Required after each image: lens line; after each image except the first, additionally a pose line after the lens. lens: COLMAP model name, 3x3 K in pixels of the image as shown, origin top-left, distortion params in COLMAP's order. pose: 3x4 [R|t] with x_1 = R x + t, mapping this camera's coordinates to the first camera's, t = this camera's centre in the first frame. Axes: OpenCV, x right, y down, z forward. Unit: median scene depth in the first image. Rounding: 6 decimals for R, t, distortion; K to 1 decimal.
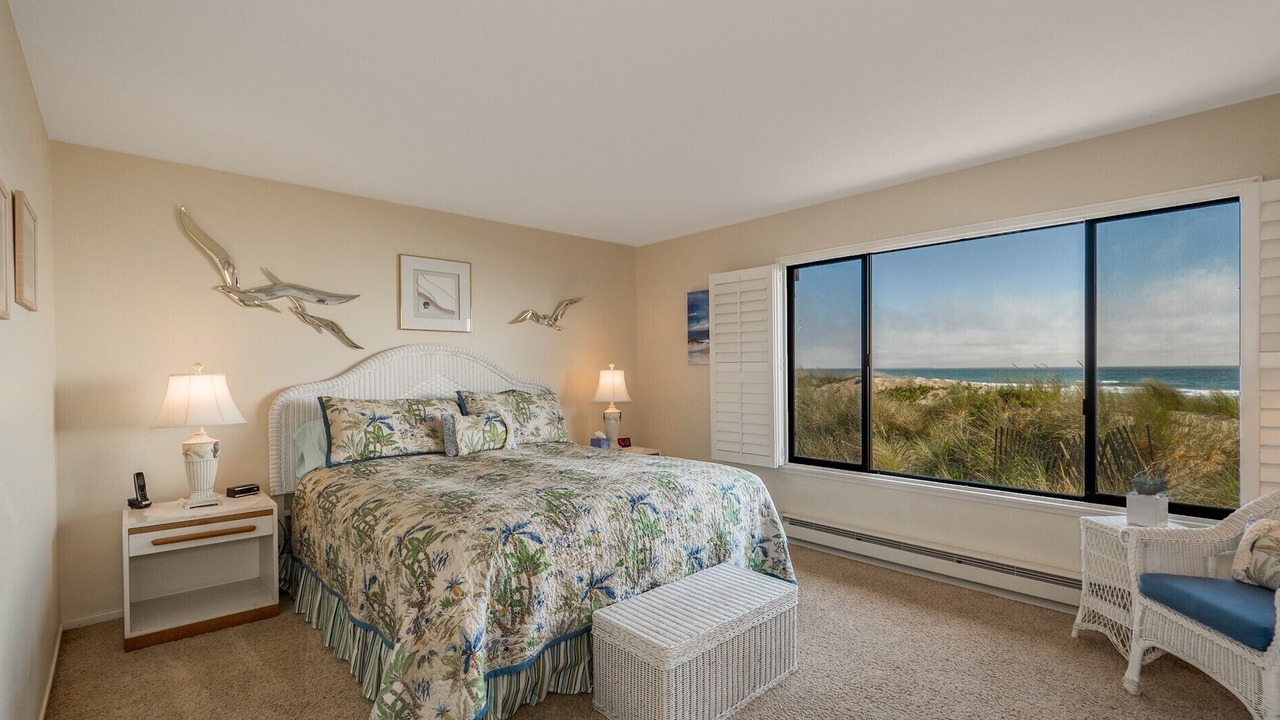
lens RADIAL K [[580.0, 0, 637.6], [0, 580.0, 363.5], [0, 0, 1]] dist [-0.000787, -0.000247]
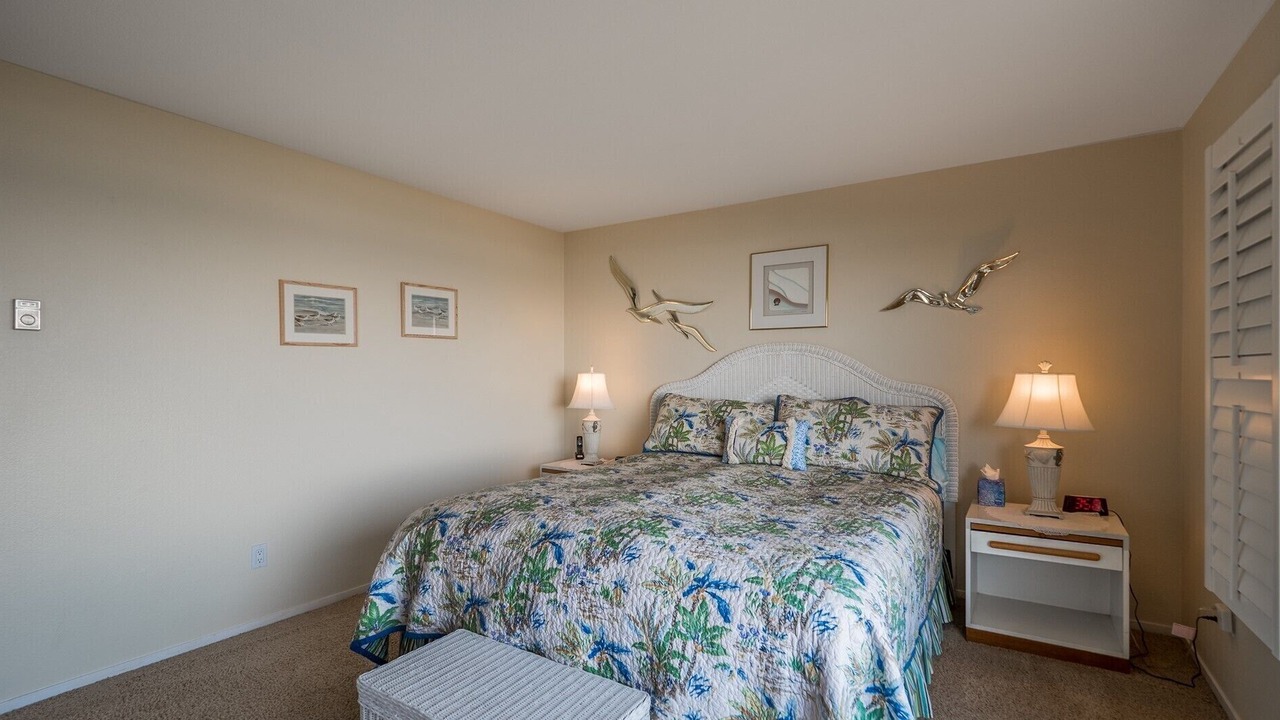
lens RADIAL K [[569.5, 0, 636.6], [0, 569.5, 366.8], [0, 0, 1]] dist [0.001521, 0.000046]
pose [[0.260850, 0.000507, -0.965379, 0.650629], [0.004557, 0.999988, 0.001757, 0.002076], [0.965369, -0.004857, 0.260845, 0.757992]]
